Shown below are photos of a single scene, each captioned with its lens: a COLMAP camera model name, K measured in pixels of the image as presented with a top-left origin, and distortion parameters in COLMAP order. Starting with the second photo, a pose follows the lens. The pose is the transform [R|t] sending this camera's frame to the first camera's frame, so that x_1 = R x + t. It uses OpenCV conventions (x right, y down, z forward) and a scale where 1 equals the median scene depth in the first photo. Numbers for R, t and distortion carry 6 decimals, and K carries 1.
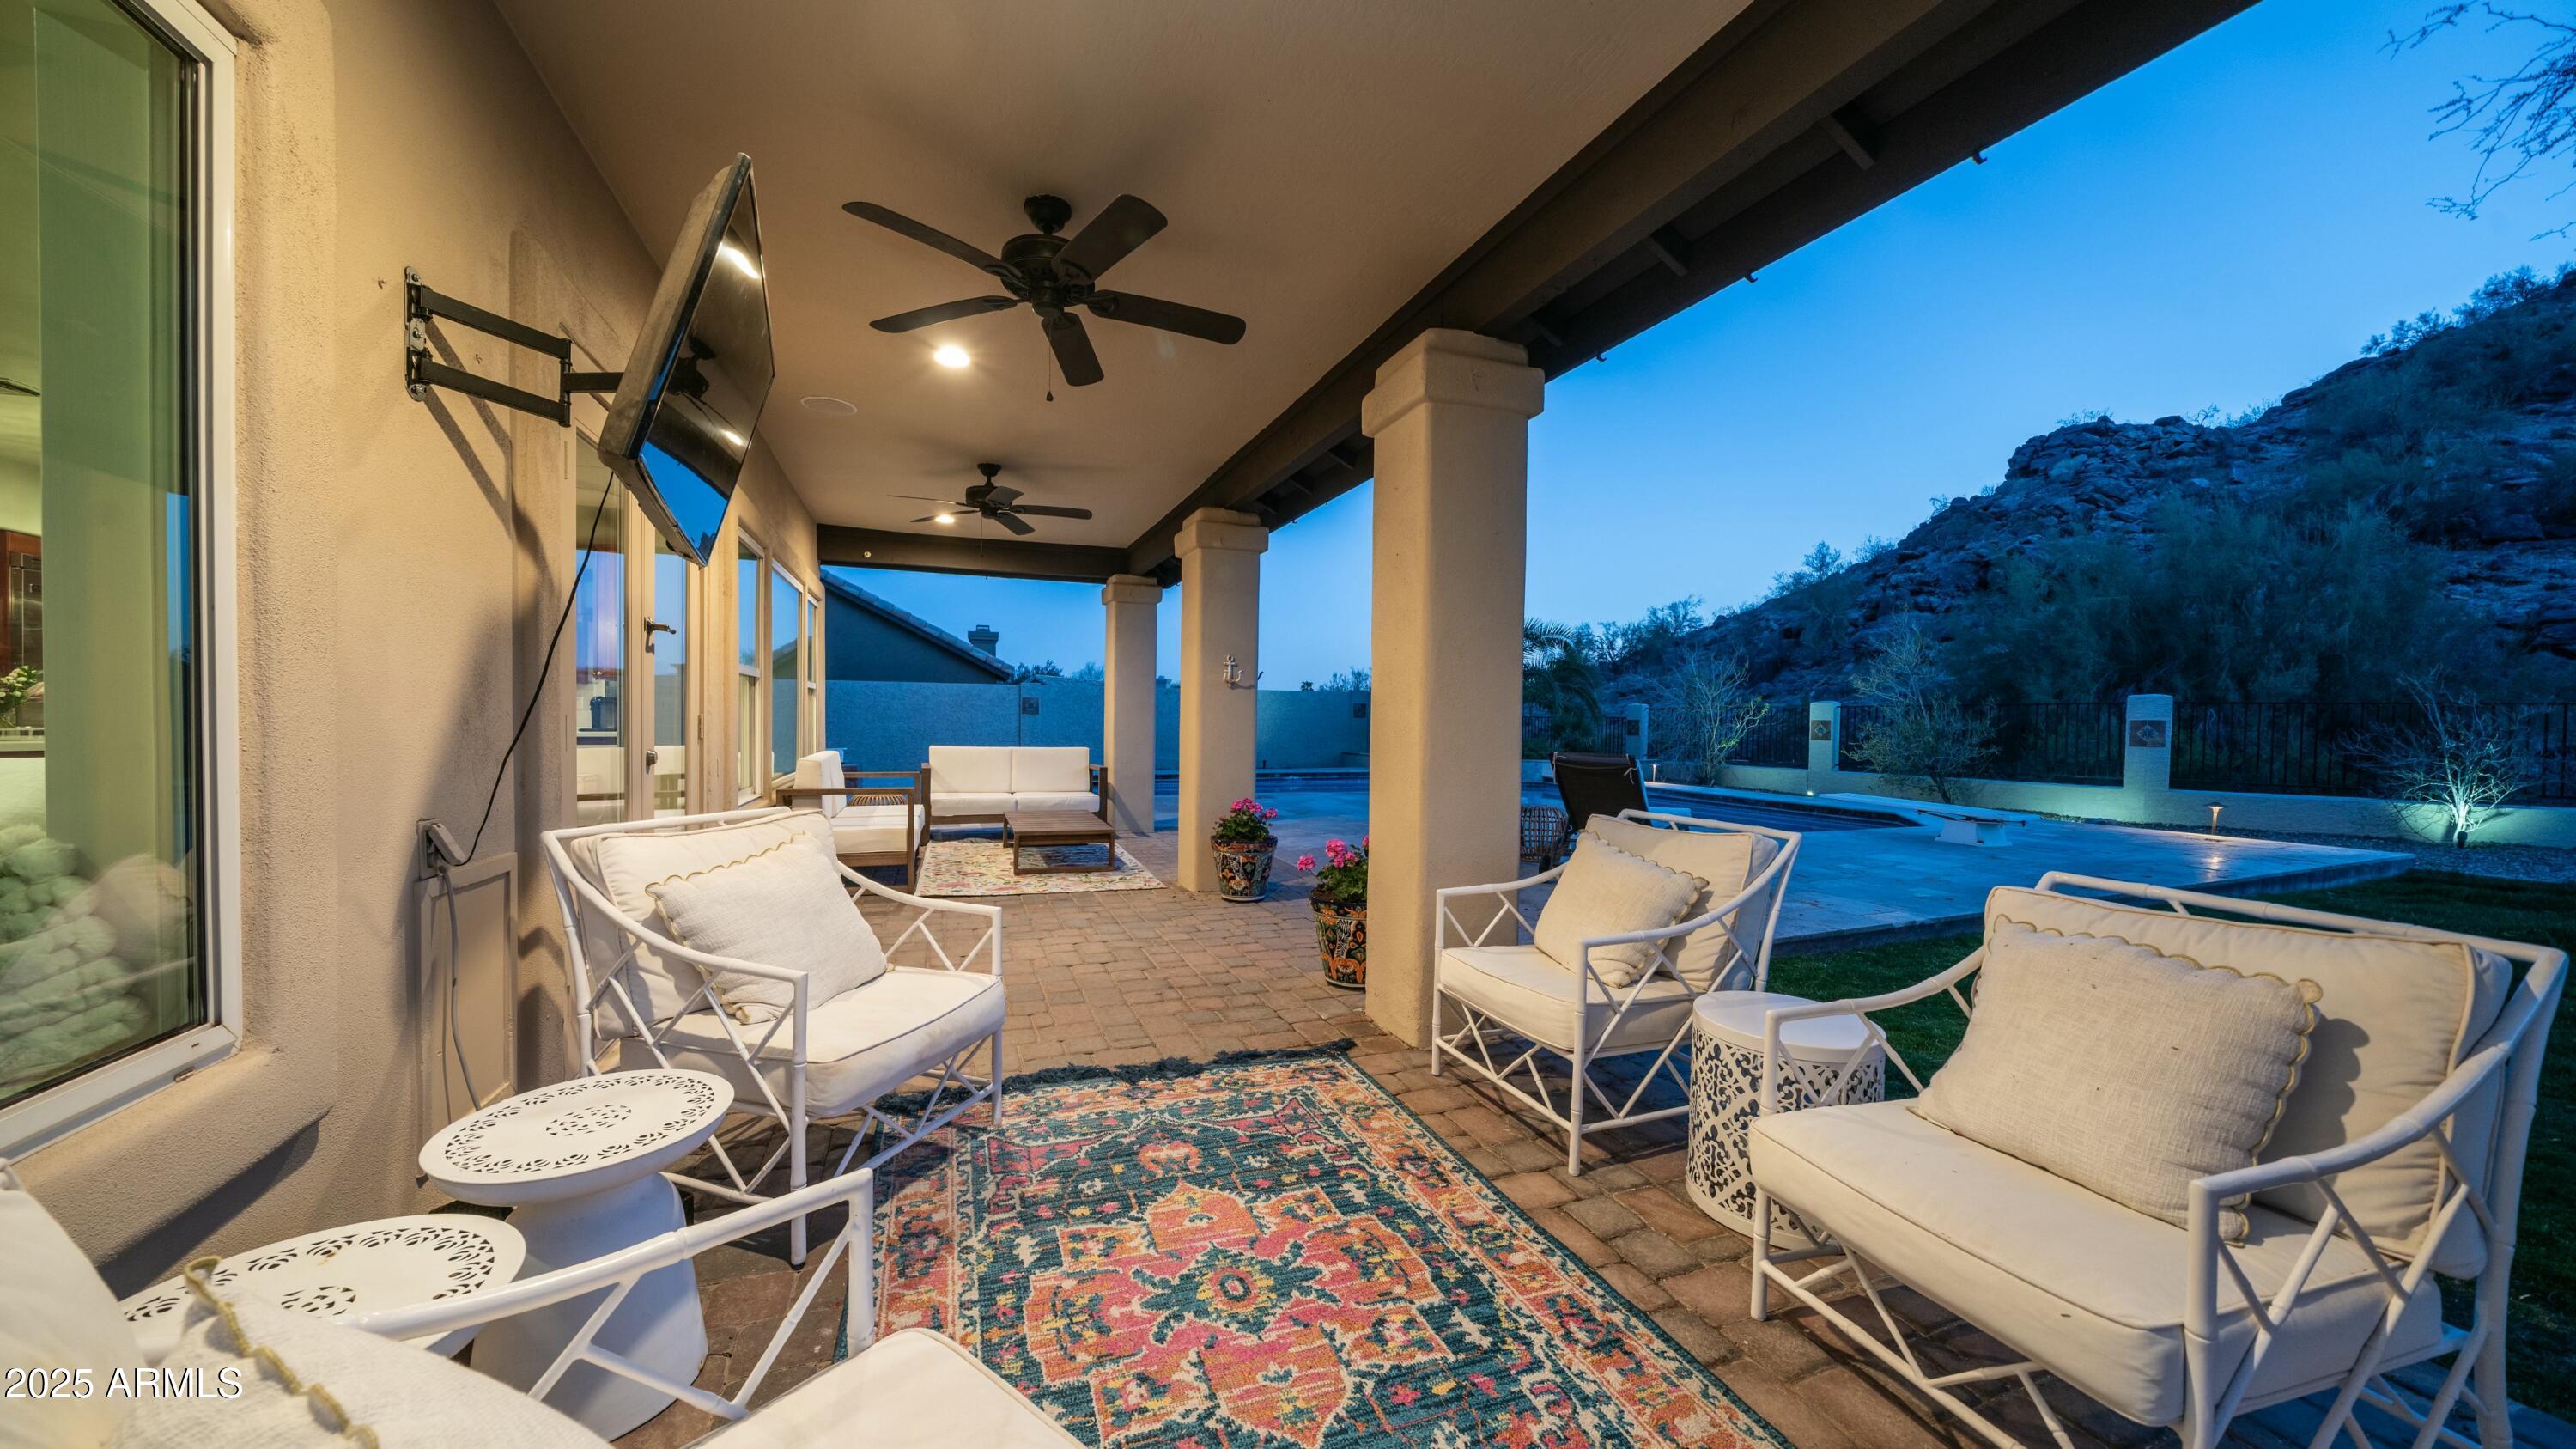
lens RADIAL K [[881.2, 0, 1266.8], [0, 881.2, 718.6], [0, 0, 1]] dist [-0.007222, 0.000564]
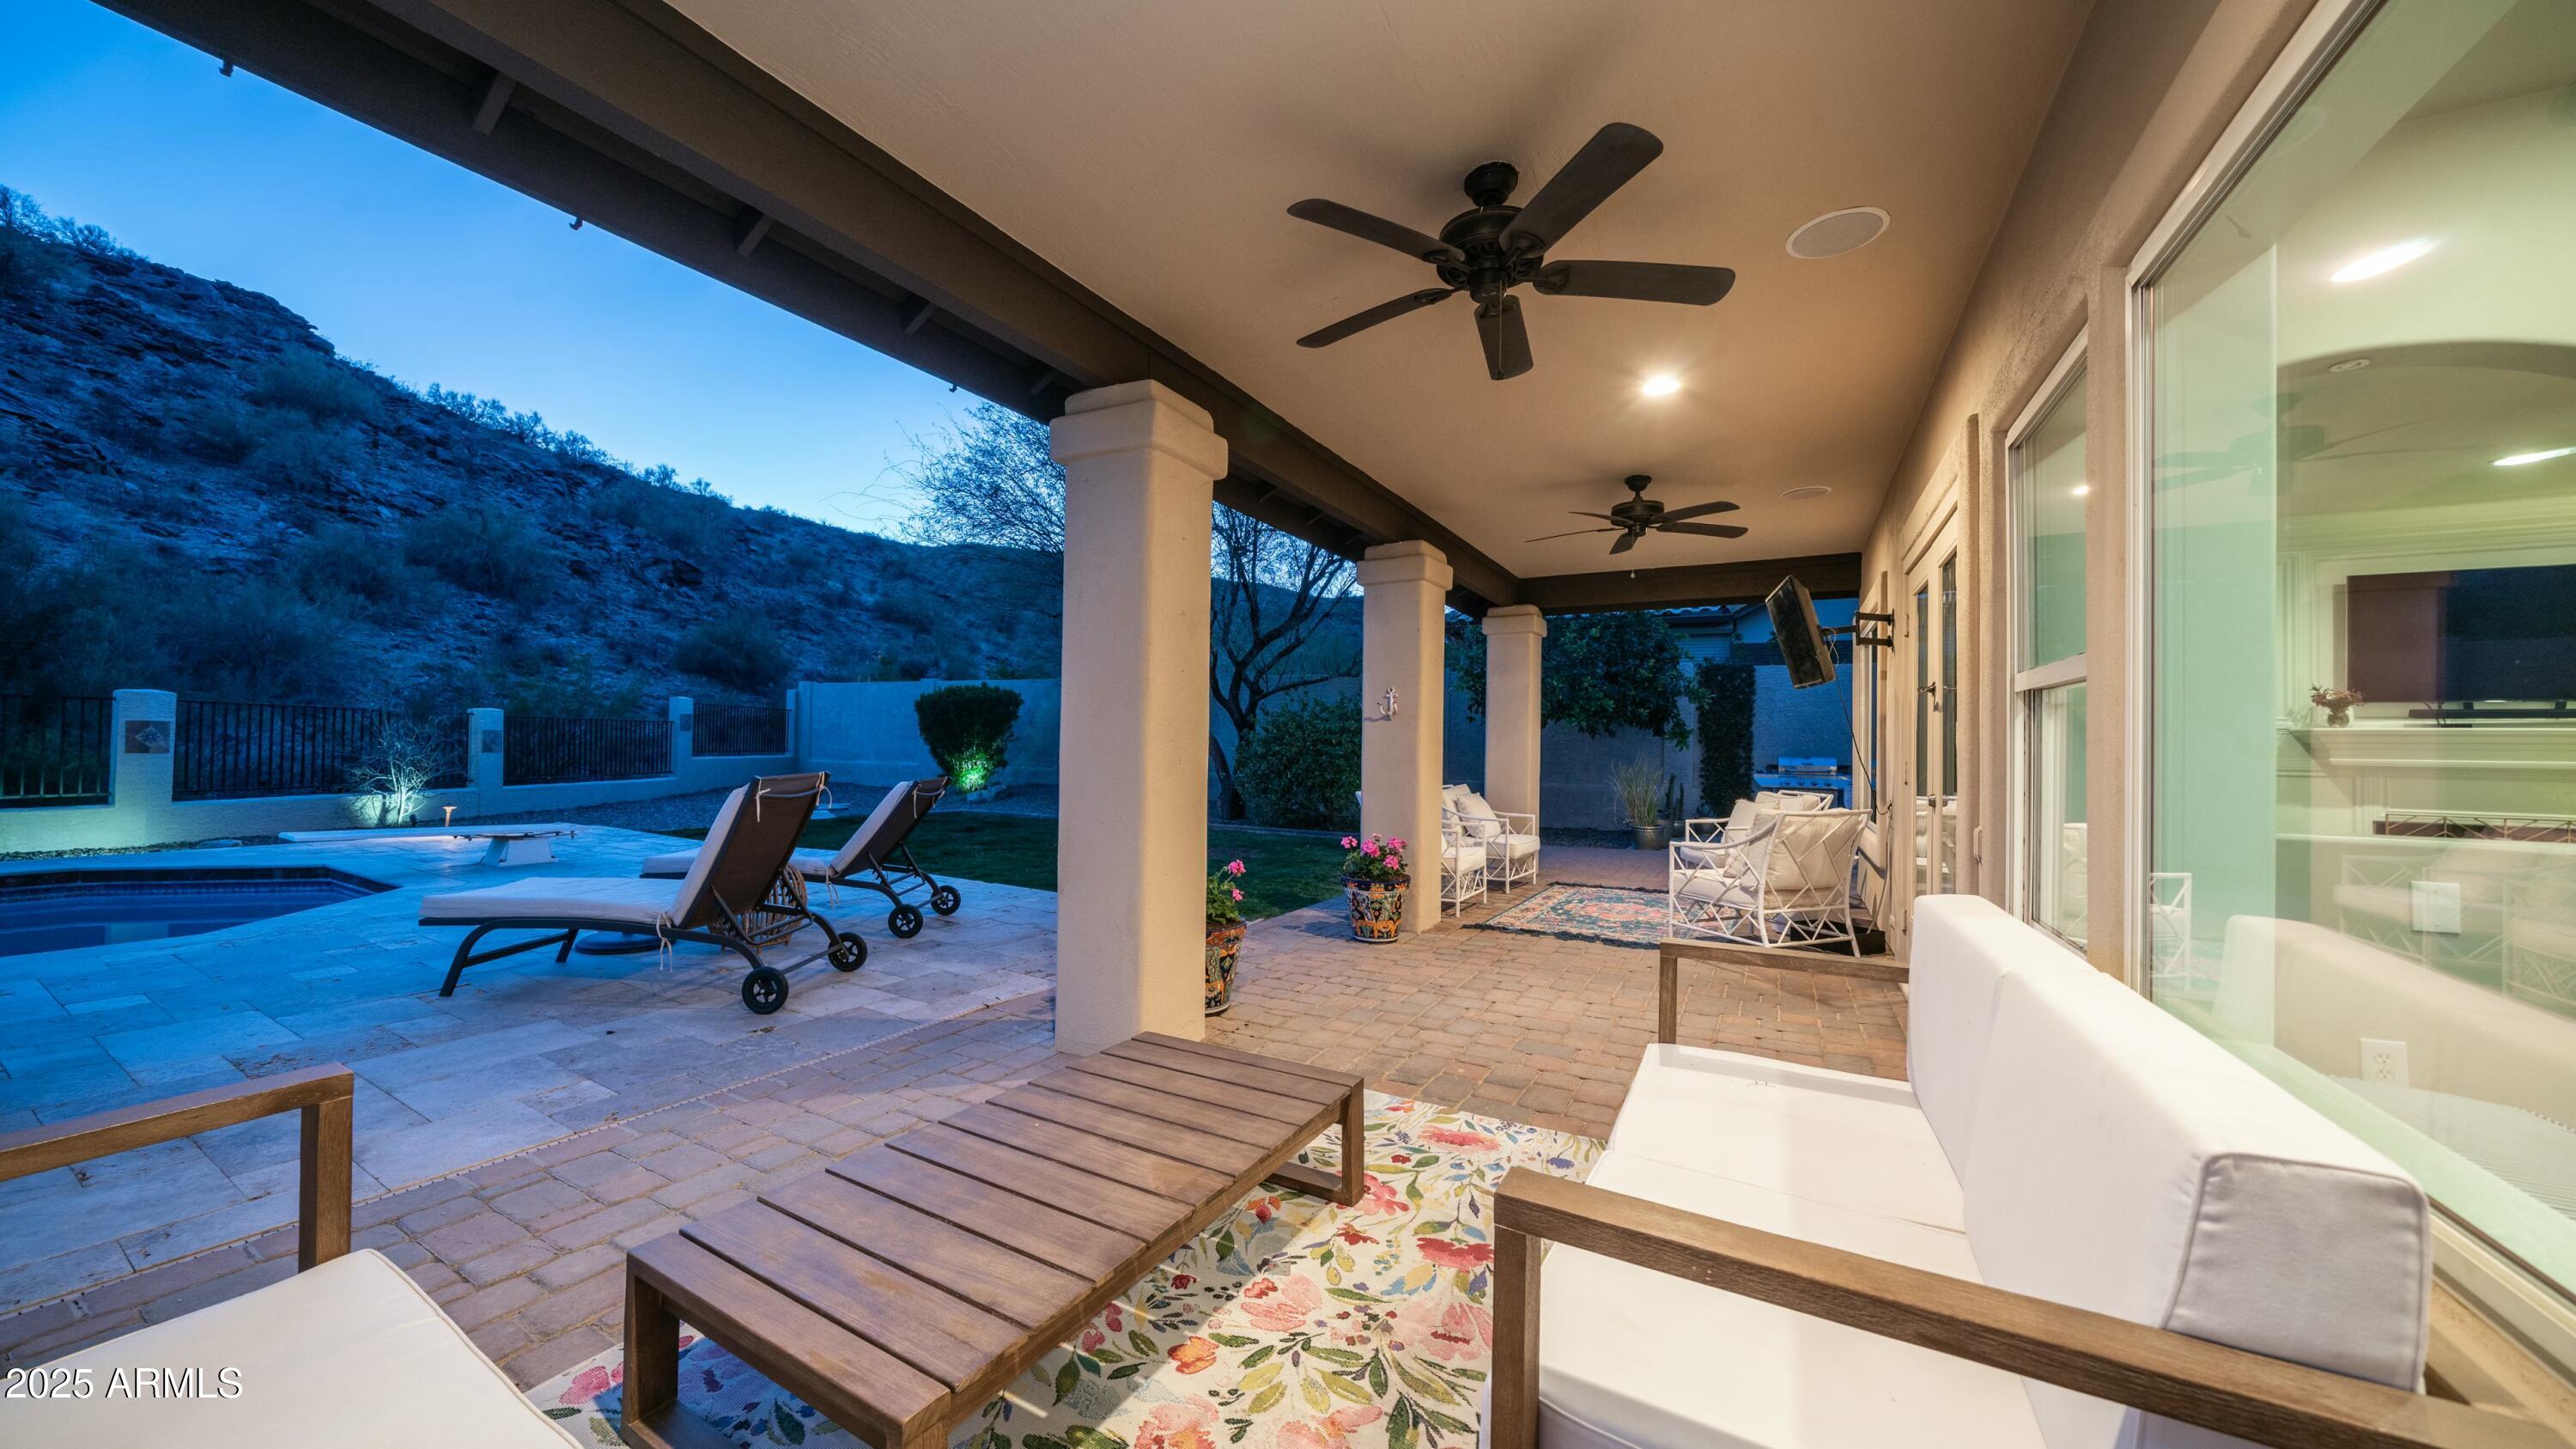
lens RADIAL K [[881.2, 0, 1270.5], [0, 881.2, 734.2], [0, 0, 1]] dist [-0.007222, 0.000564]
pose [[-0.637027, -0.010973, 0.770763, -0.119995], [-0.022084, 0.999748, -0.004019, -0.002254], [-0.770525, -0.019581, -0.637109, 0.281261]]
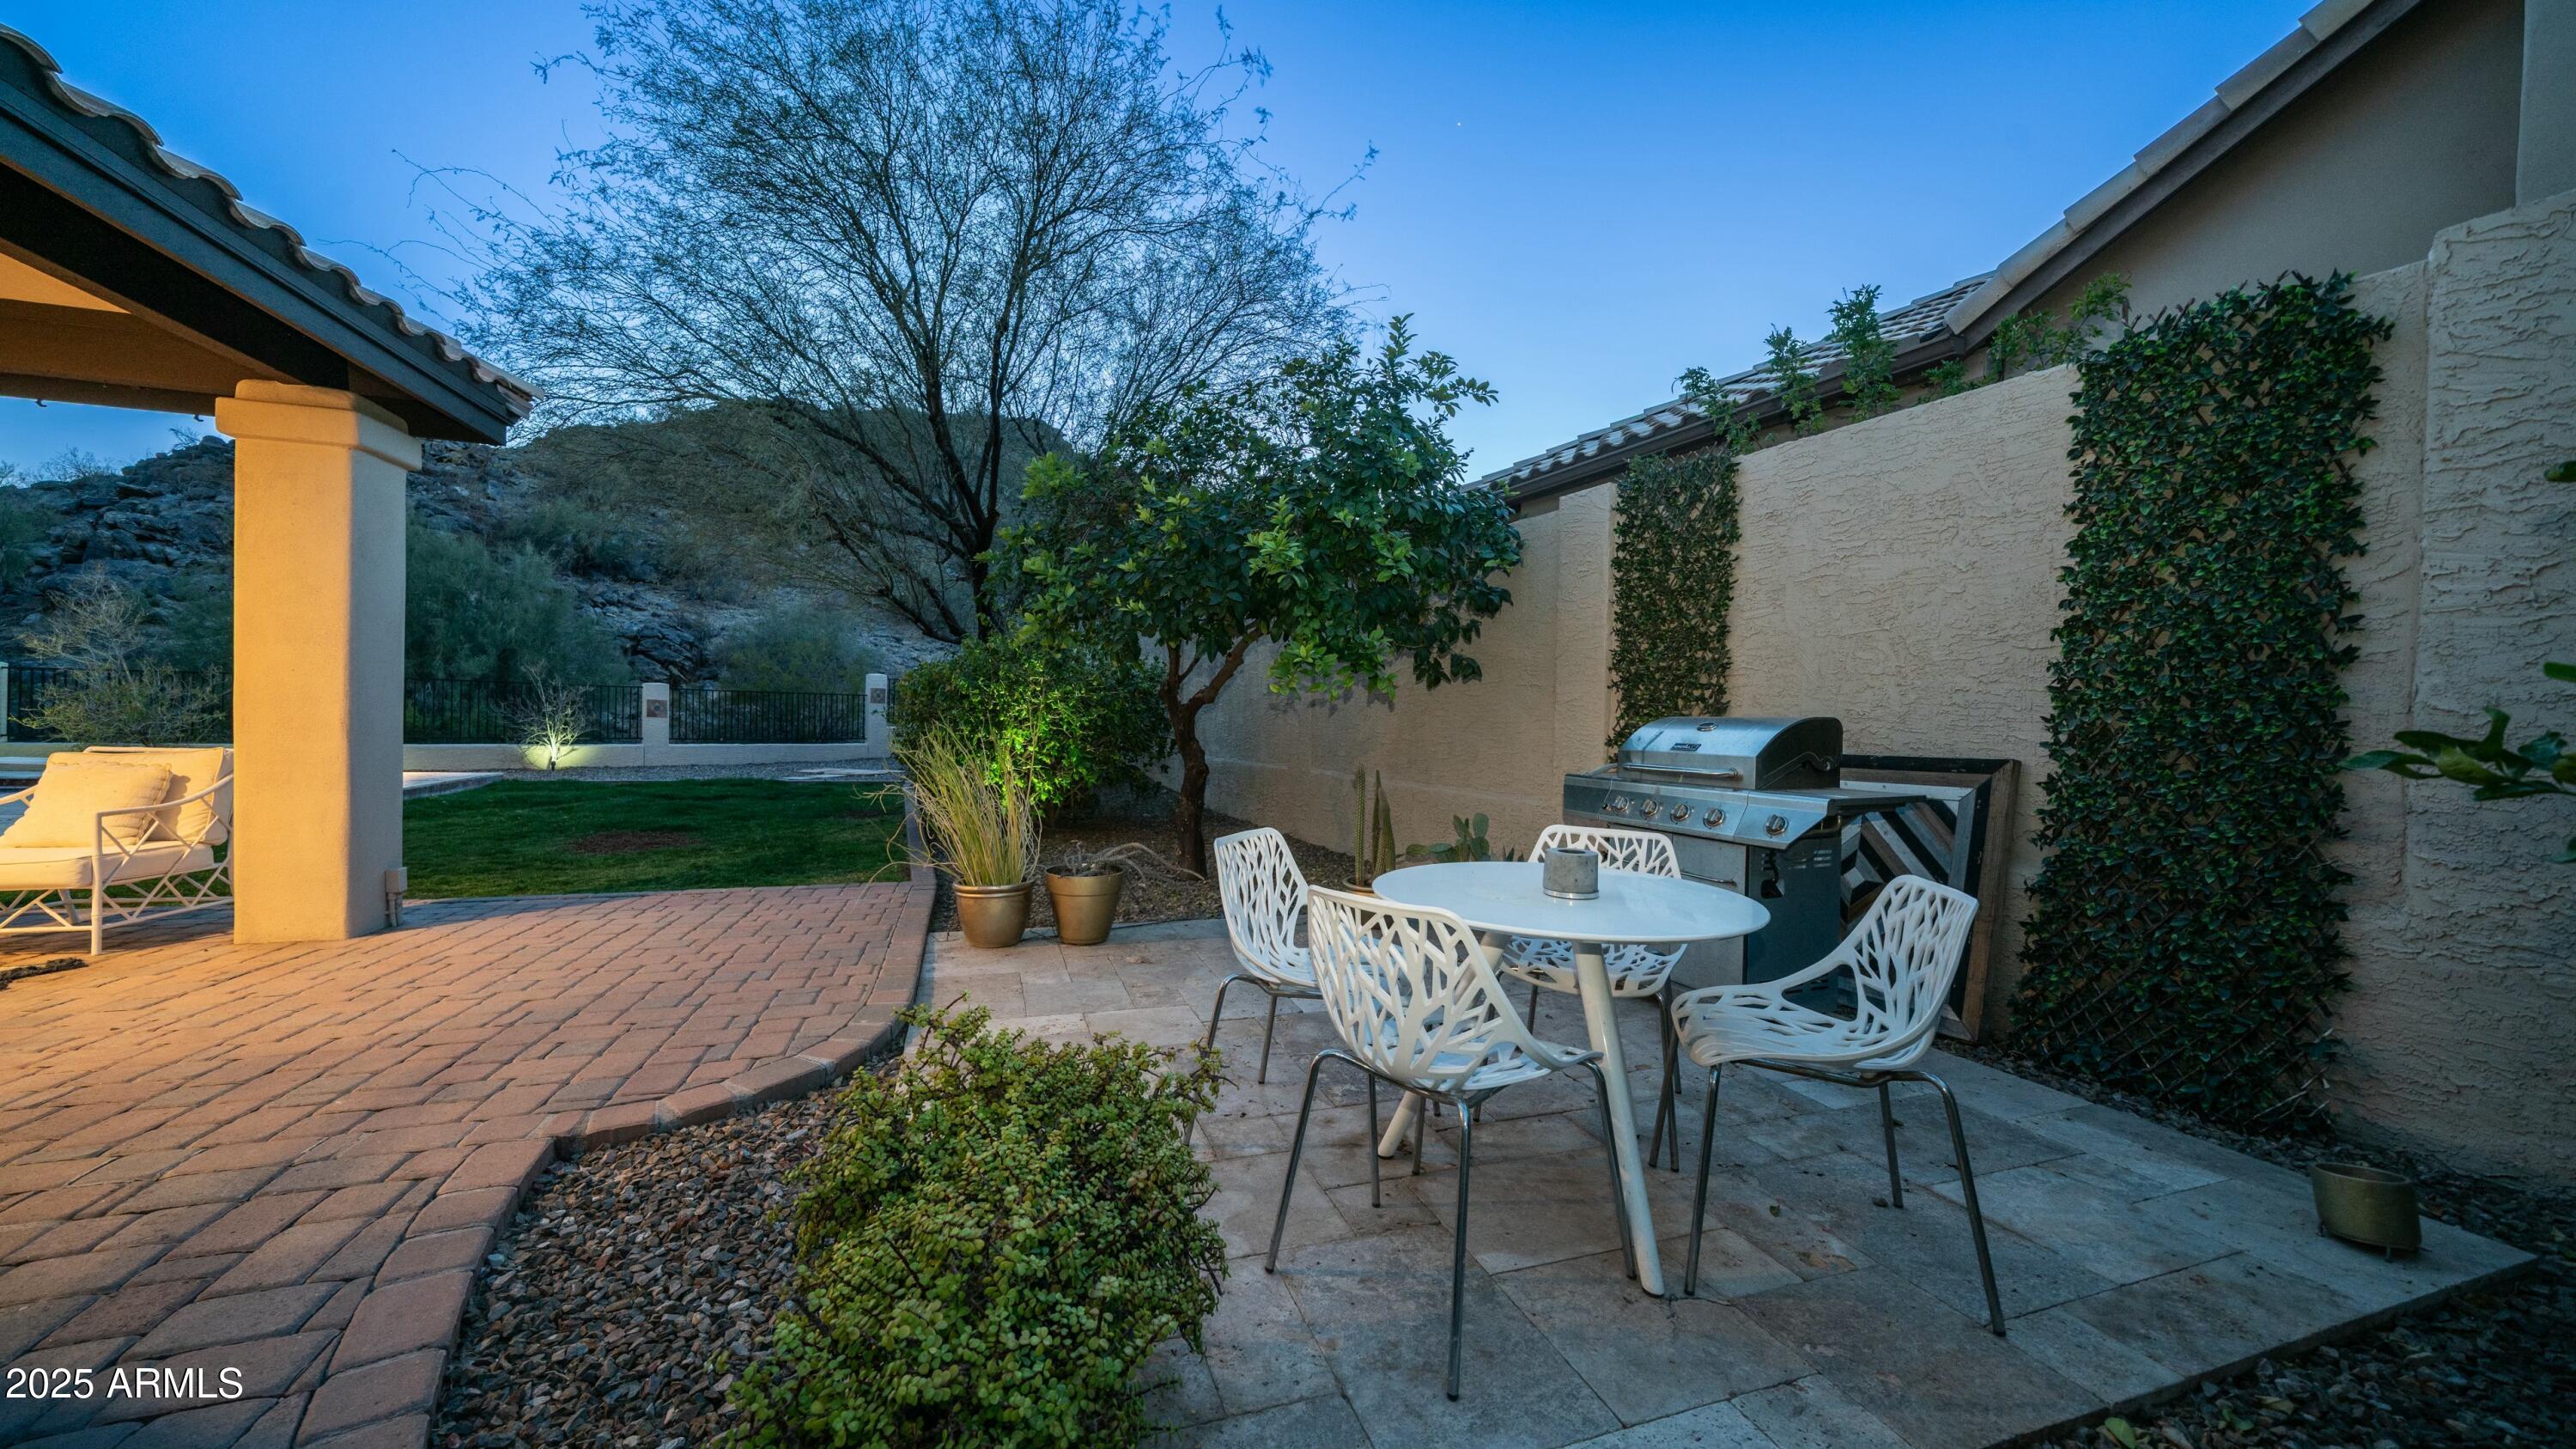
lens RADIAL K [[881.2, 0, 1269.8], [0, 881.2, 738.4], [0, 0, 1]] dist [-0.007222, 0.000564]
pose [[0.036089, -0.030790, 0.998874, -0.082204], [-0.022250, 0.999253, 0.031606, 0.000838], [-0.999101, -0.023366, 0.035377, -0.140541]]
